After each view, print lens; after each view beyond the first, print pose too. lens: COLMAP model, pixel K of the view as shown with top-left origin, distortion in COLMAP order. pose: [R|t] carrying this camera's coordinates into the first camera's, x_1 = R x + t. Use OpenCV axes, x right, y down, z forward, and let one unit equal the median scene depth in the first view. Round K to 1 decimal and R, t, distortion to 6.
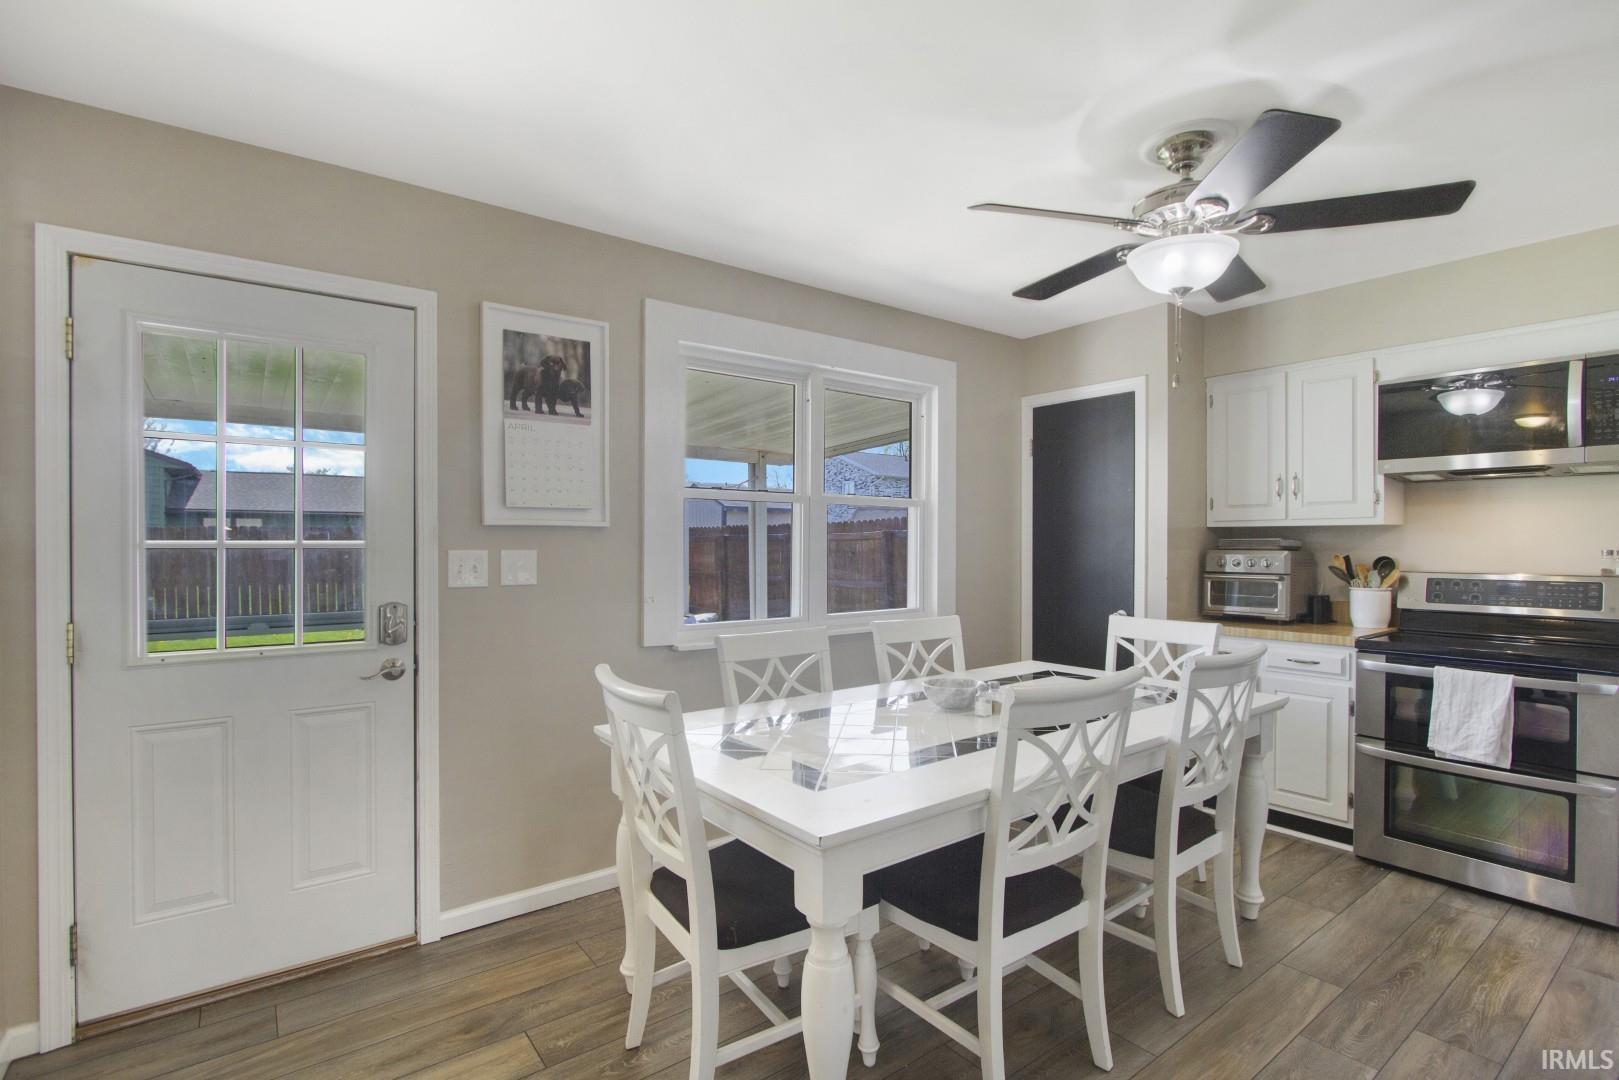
lens RADIAL K [[768.5, 0, 809.5], [0, 768.5, 540.0], [0, 0, 1]] dist [-0.001594, -0.000186]
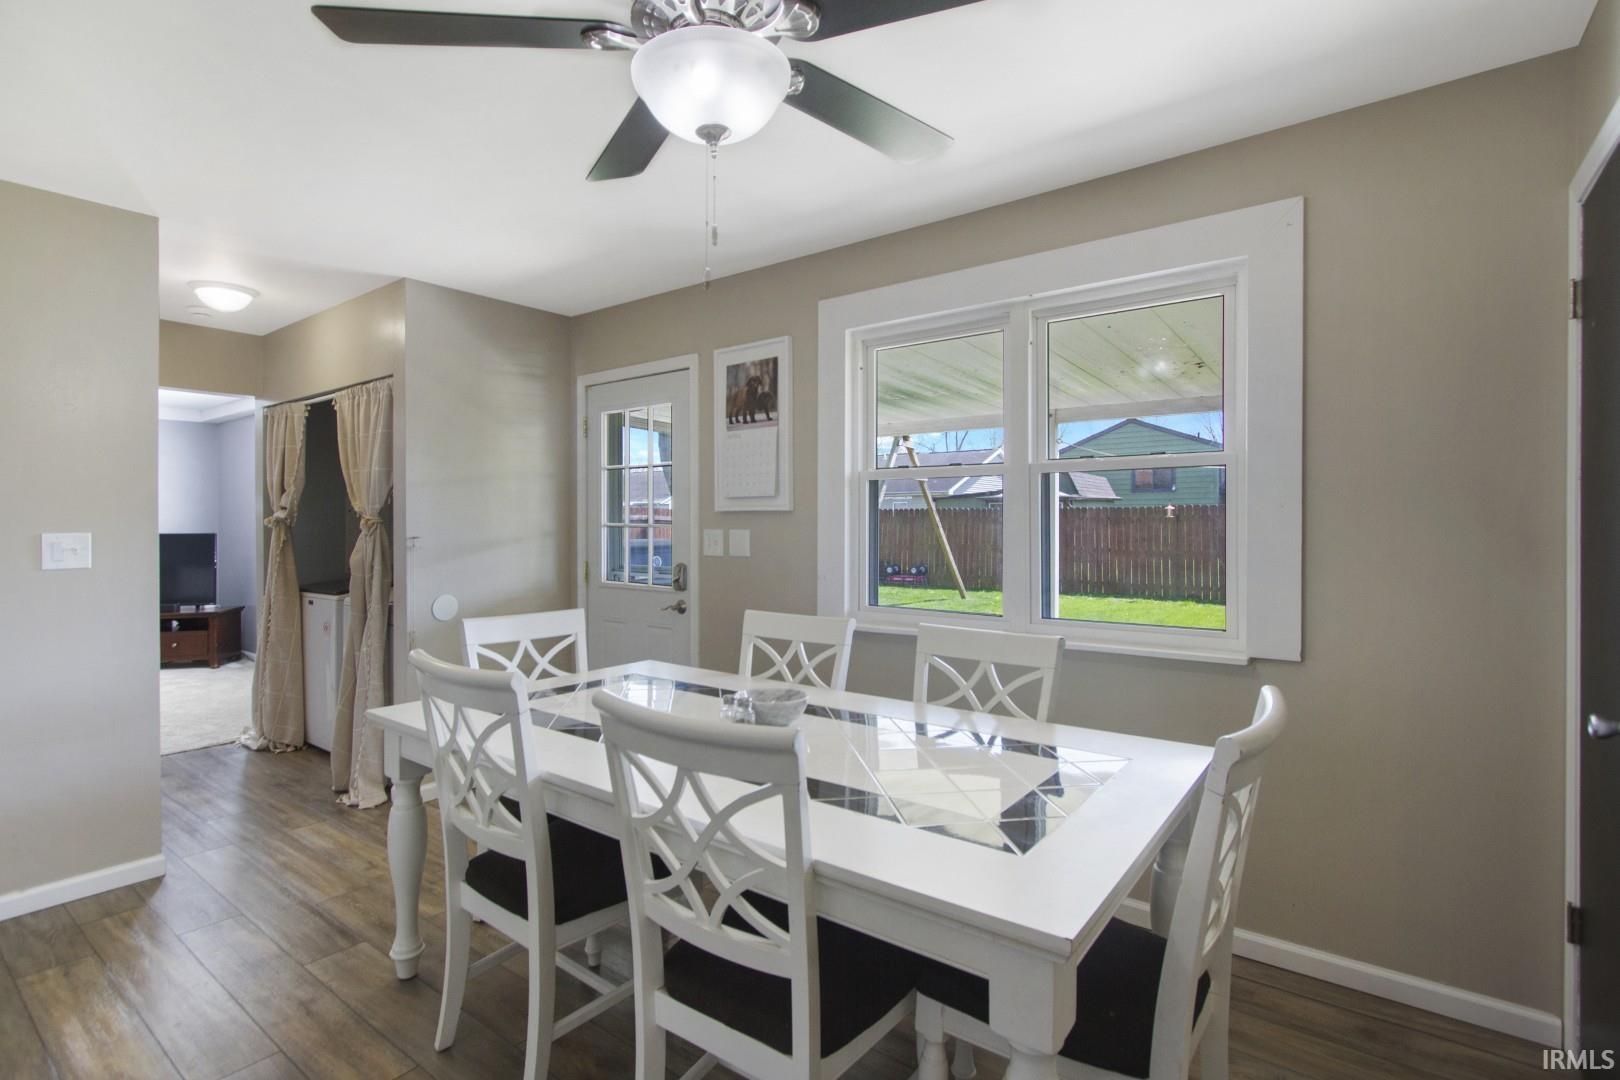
lens RADIAL K [[788.9, 0, 807.0], [0, 788.9, 481.7], [0, 0, 1]] dist [0.002207, -0.000418]
pose [[0.271349, -0.050018, -0.961181, 0.917649], [0.007714, 0.998730, -0.049795, -0.001103], [0.962450, 0.006097, 0.271390, 0.724462]]
